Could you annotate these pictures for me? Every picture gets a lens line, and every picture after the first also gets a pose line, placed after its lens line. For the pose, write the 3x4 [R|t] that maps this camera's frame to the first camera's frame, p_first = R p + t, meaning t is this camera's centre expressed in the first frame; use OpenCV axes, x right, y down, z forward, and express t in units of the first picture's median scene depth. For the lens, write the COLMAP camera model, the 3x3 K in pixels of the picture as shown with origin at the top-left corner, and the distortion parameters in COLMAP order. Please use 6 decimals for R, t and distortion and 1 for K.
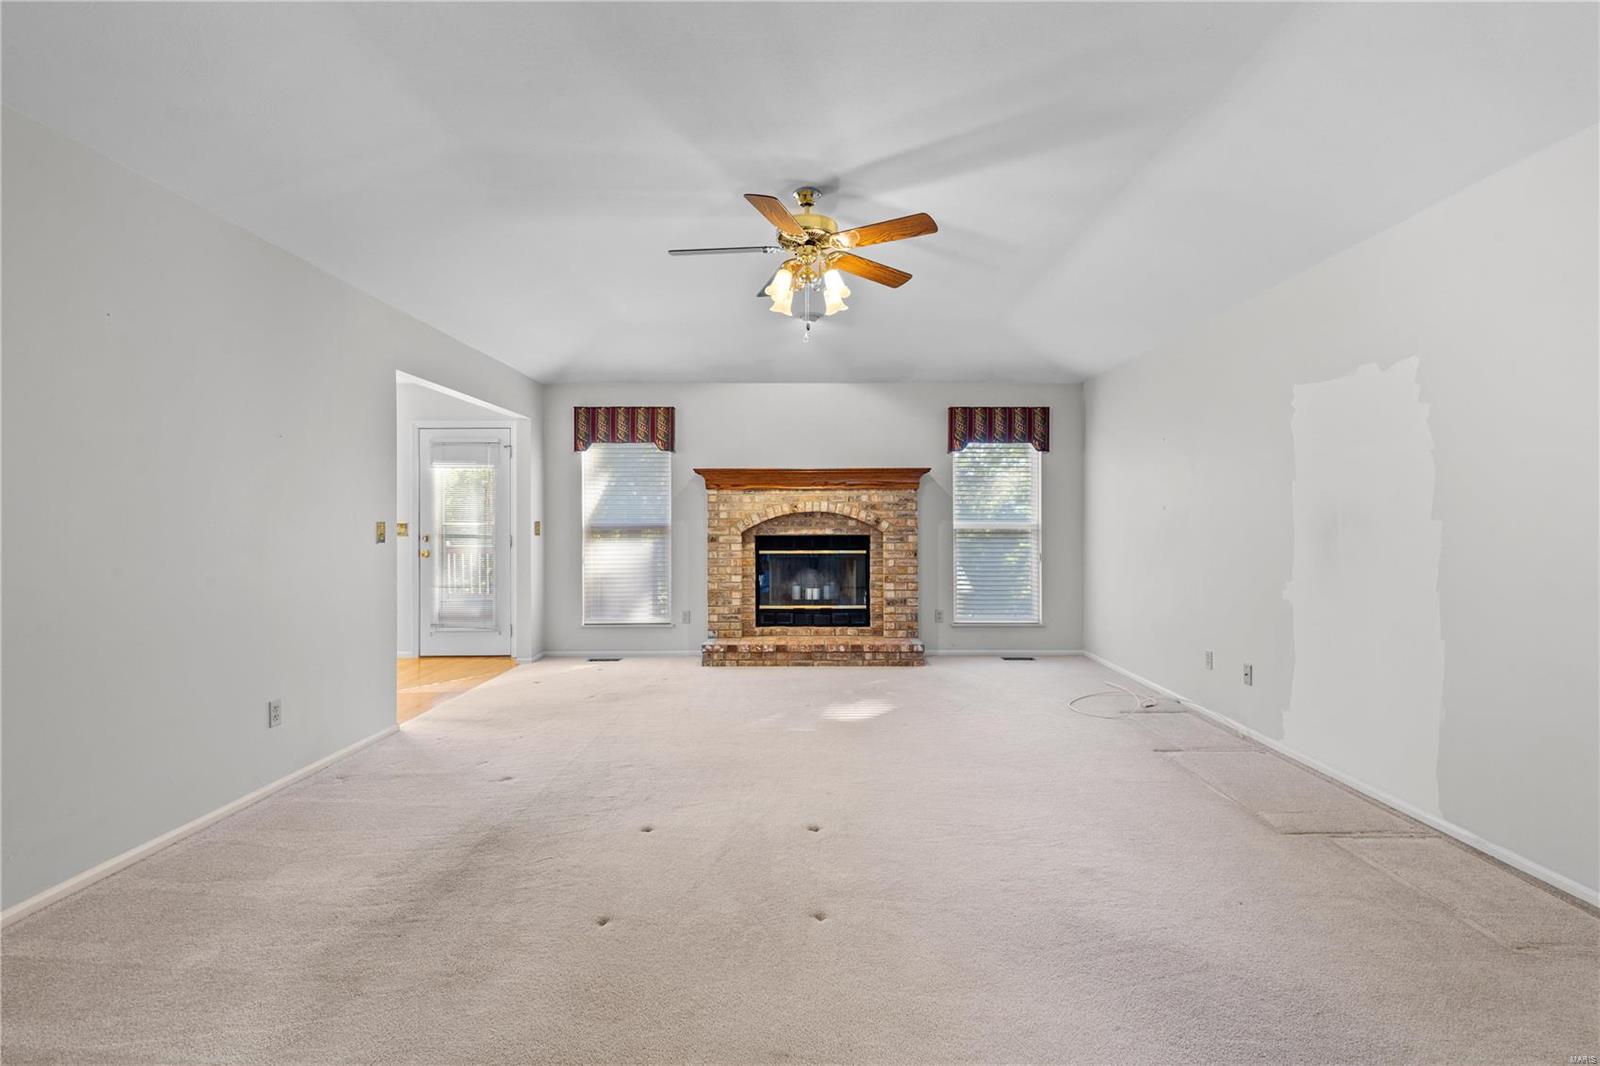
lens RADIAL K [[743.8, 0, 808.0], [0, 743.8, 519.5], [0, 0, 1]] dist [0.007389, -0.000603]
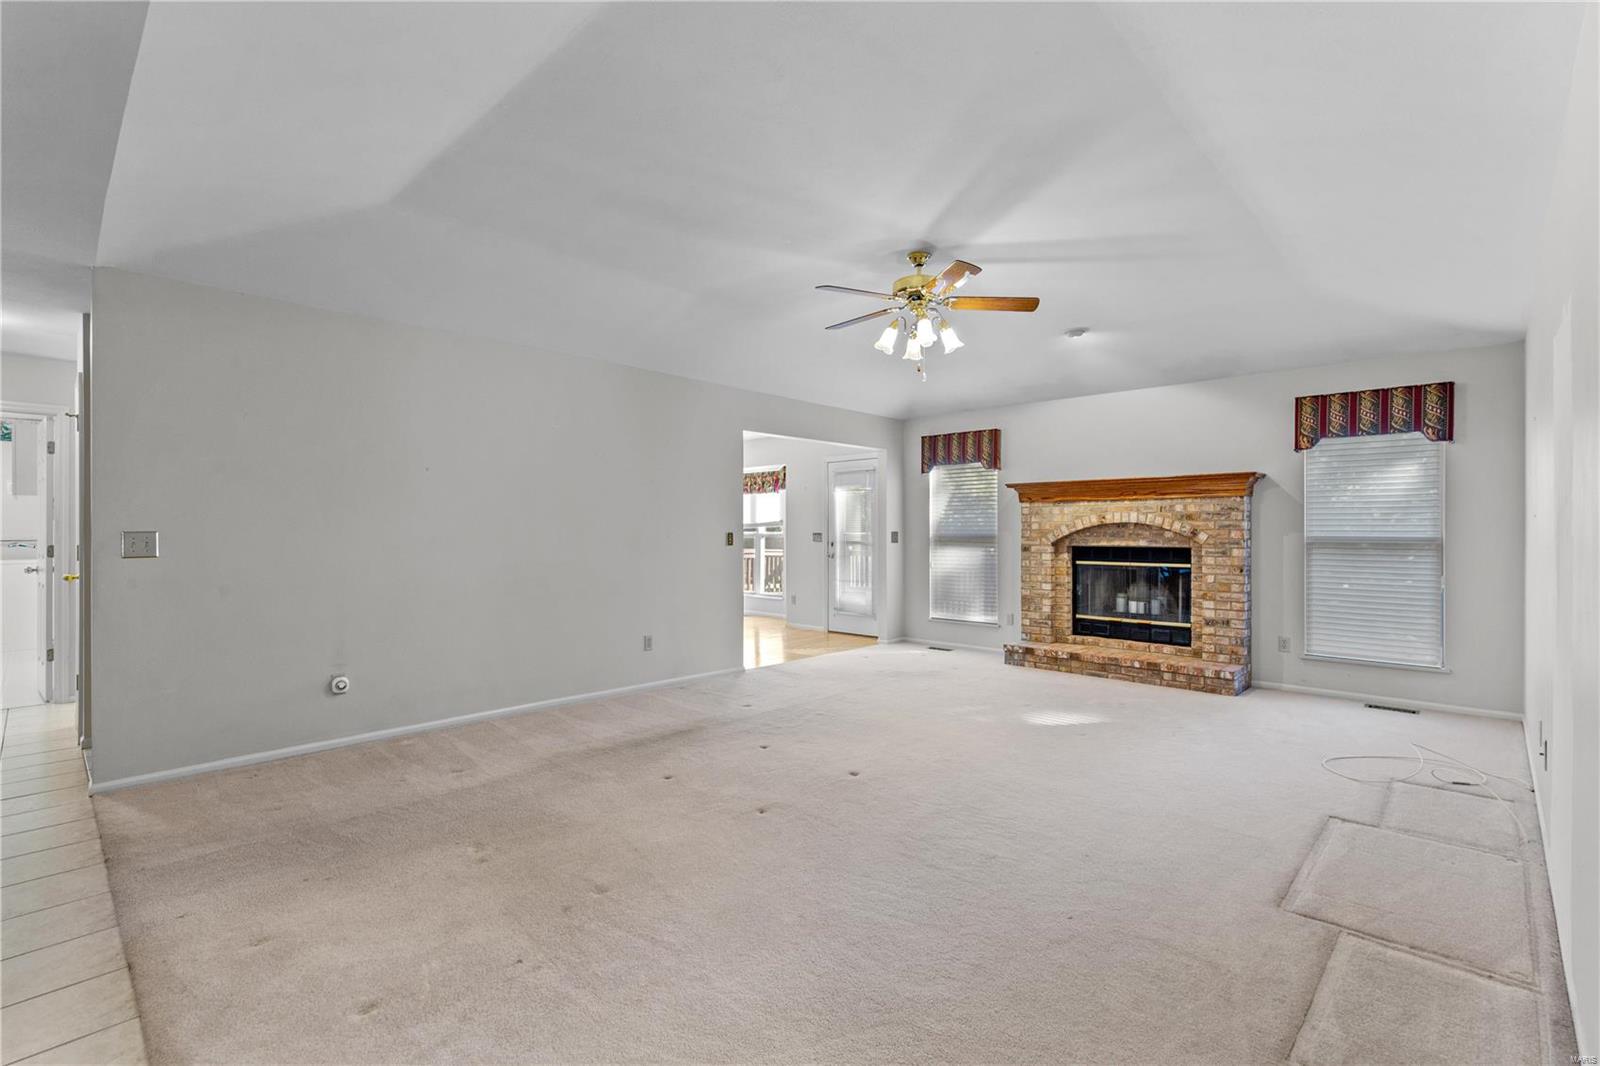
lens RADIAL K [[722.0, 0, 805.4], [0, 722.0, 530.3], [0, 0, 1]] dist [0.006229, -0.000666]
pose [[0.727579, 0.002135, -0.686021, 0.356828], [-0.001792, 0.999998, 0.001211, -0.000809], [0.686022, 0.000349, 0.727581, 0.020823]]
